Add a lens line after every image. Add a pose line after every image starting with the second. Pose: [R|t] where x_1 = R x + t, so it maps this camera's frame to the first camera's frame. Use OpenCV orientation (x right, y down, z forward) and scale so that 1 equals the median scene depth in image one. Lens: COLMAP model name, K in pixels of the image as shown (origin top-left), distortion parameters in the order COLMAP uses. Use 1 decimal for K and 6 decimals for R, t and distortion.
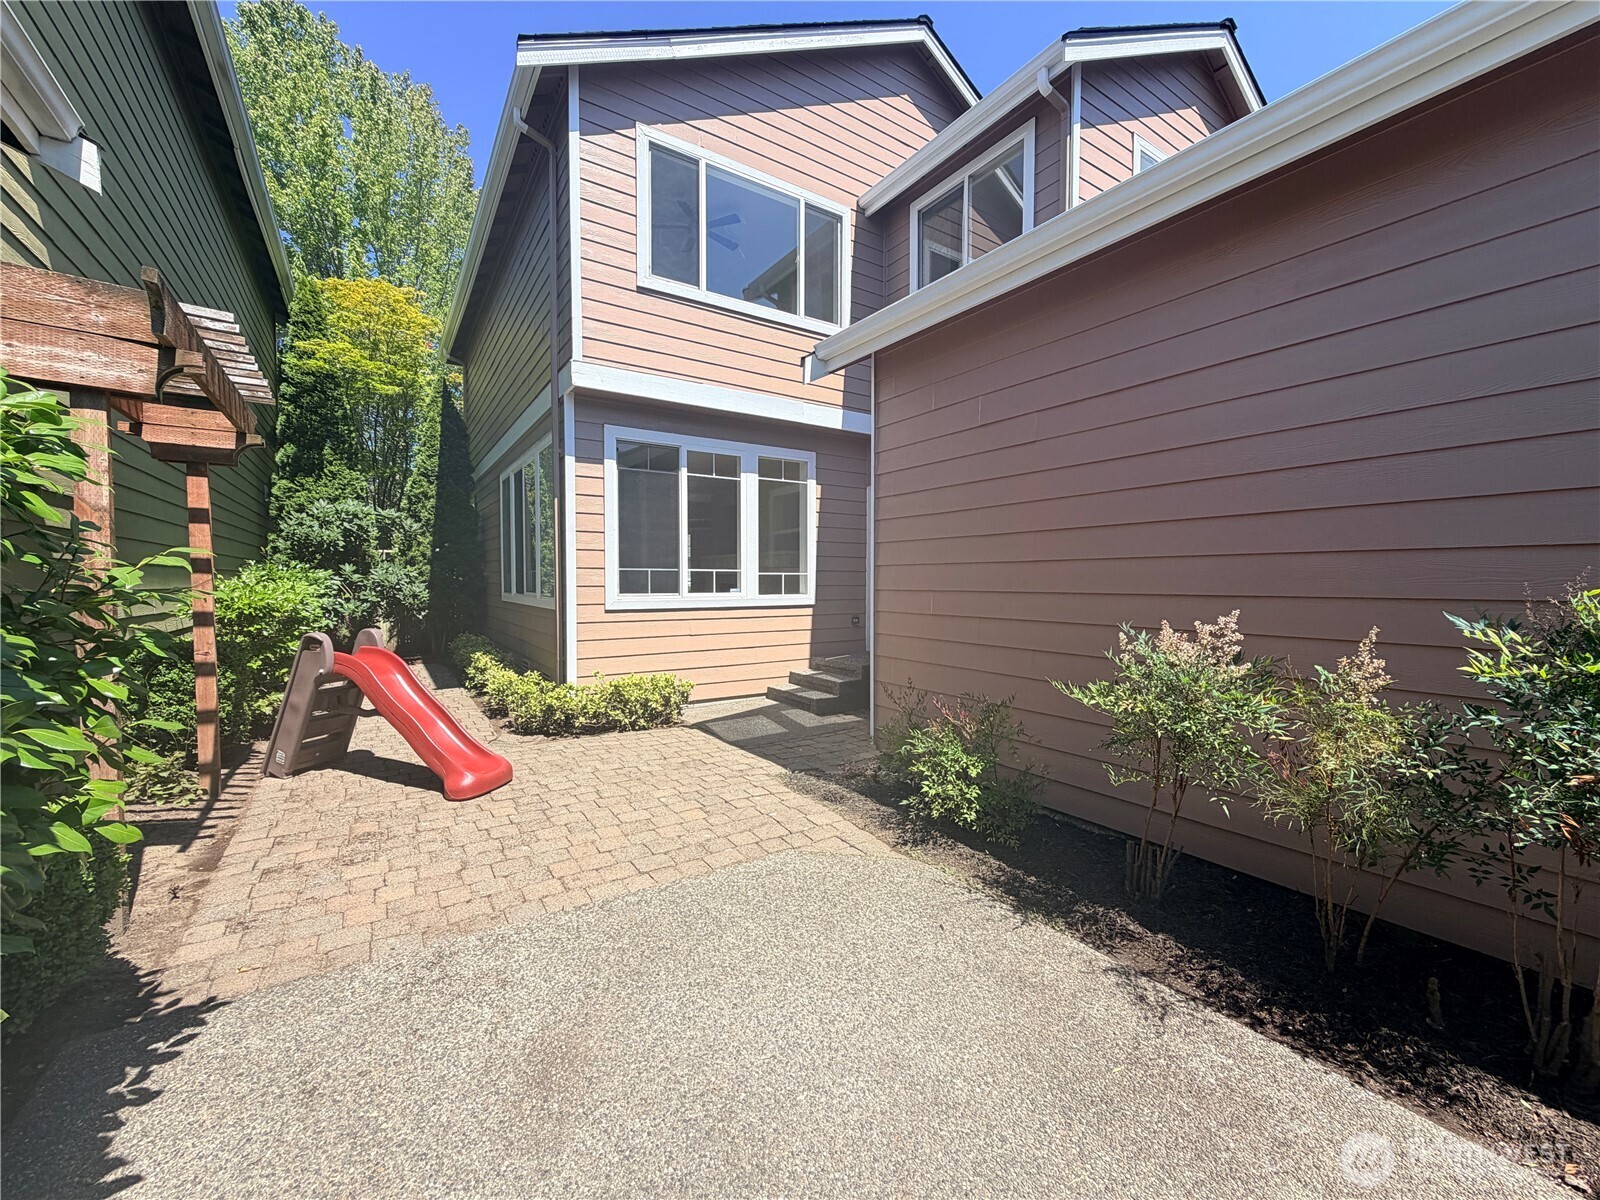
lens RADIAL K [[635.3, 0, 796.4], [0, 635.3, 602.4], [0, 0, 1]] dist [-0.001172, 0.000018]
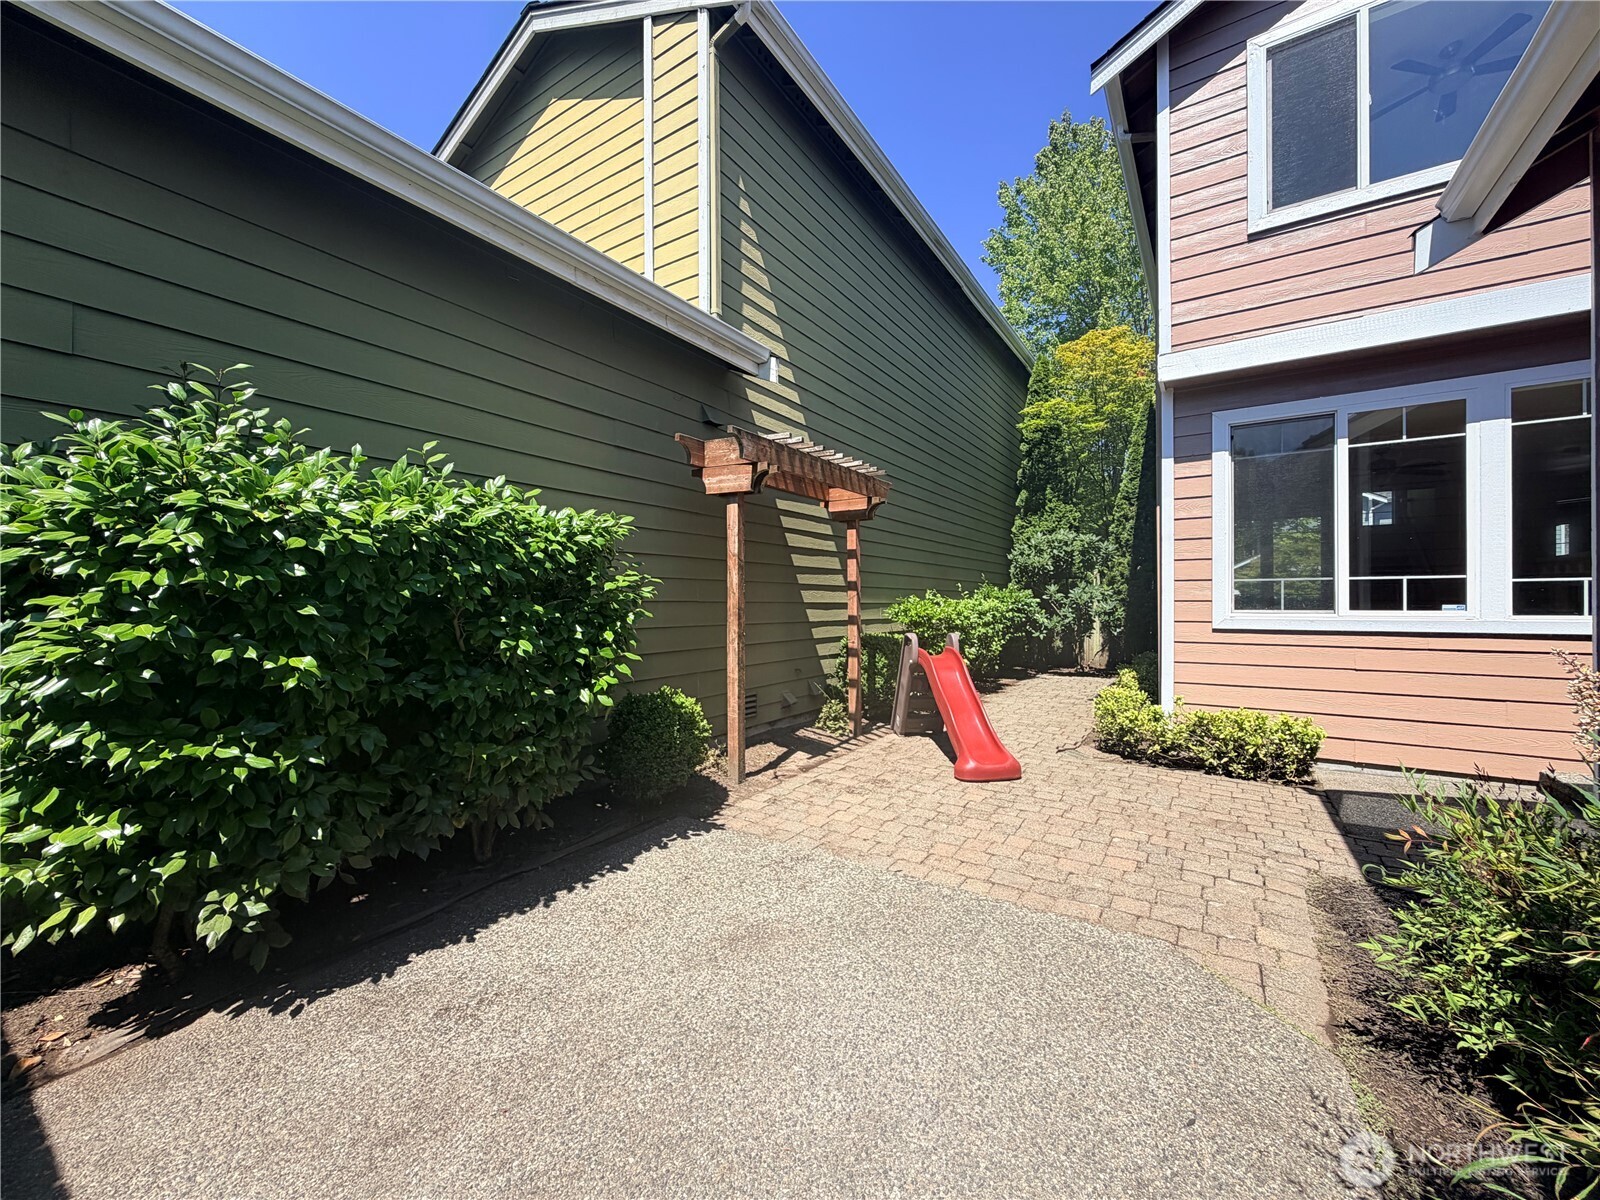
lens RADIAL K [[635.3, 0, 796.4], [0, 635.3, 602.4], [0, 0, 1]] dist [-0.001172, 0.000018]
pose [[0.394693, -0.003304, -0.918807, 0.356851], [-0.029819, 0.999421, -0.016403, 0.009940], [0.918329, 0.033872, 0.394365, 0.204889]]
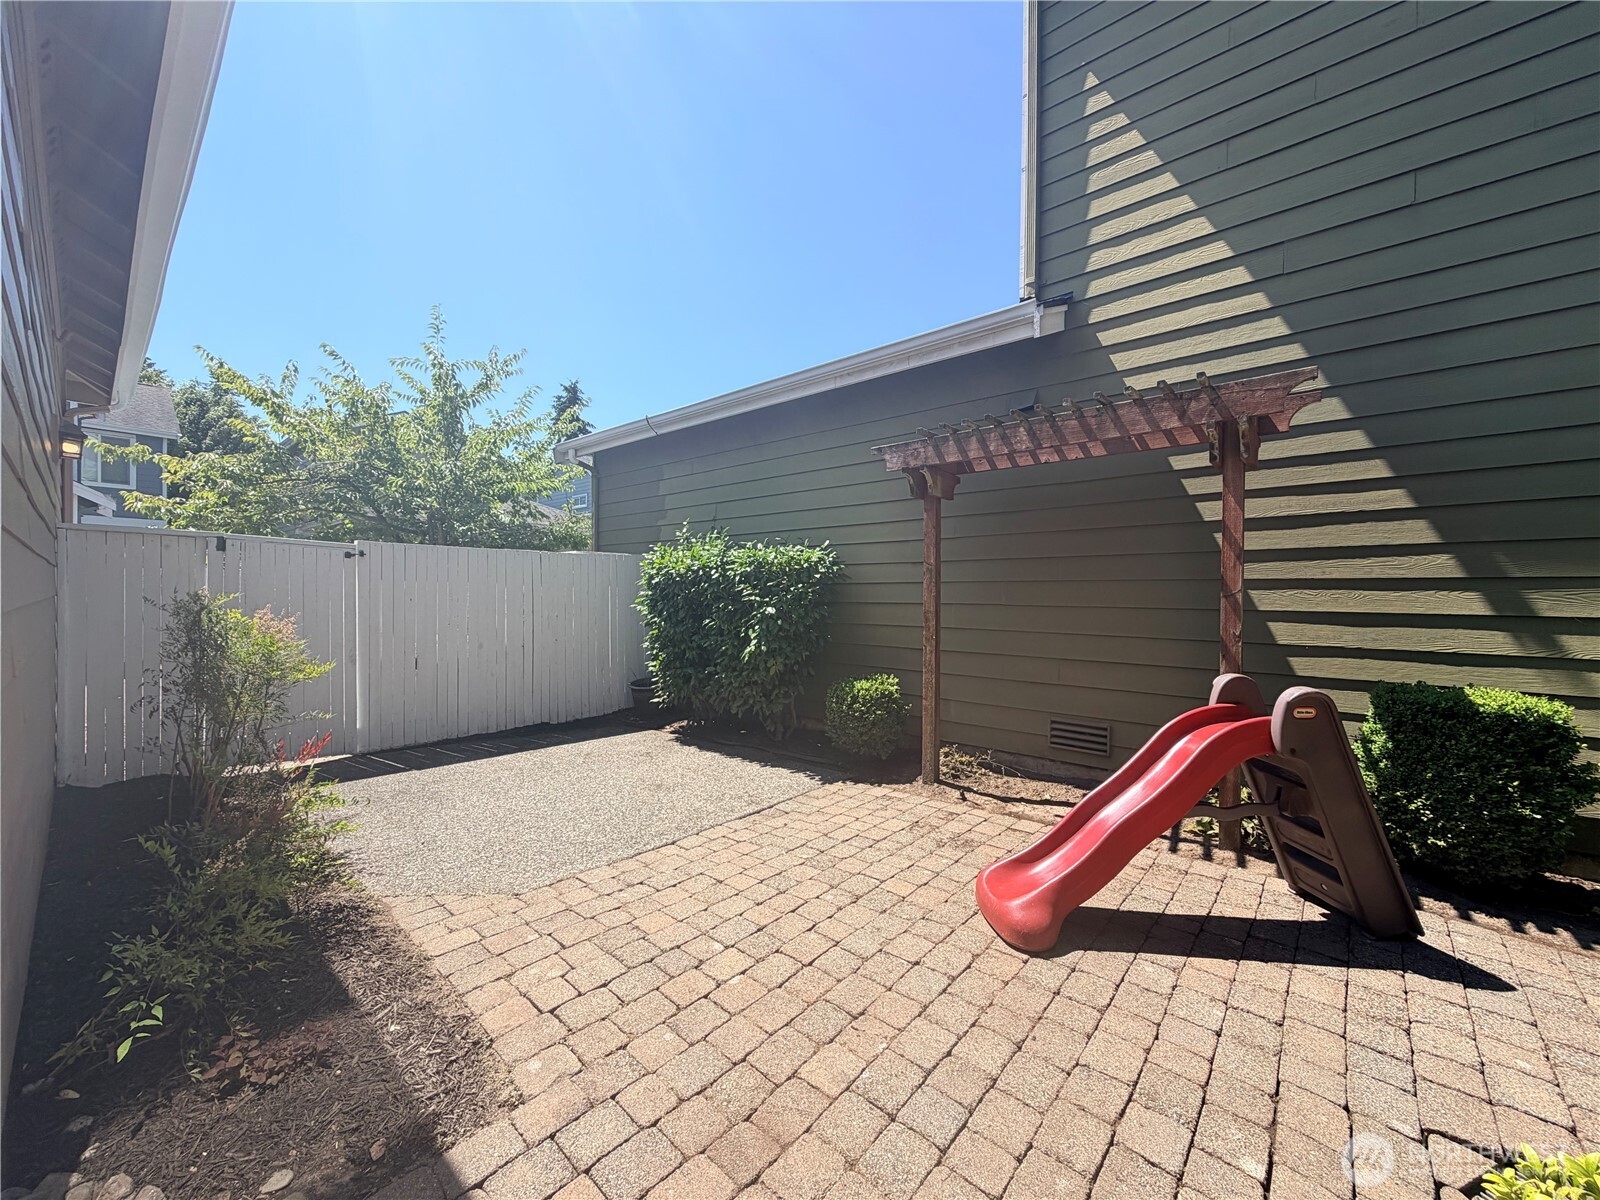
lens RADIAL K [[635.3, 0, 796.4], [0, 635.3, 602.4], [0, 0, 1]] dist [-0.001172, 0.000018]
pose [[-0.967013, -0.009362, -0.254556, -0.105636], [-0.021274, 0.998802, 0.044079, -0.044590], [0.253838, 0.048040, -0.966053, 1.361545]]
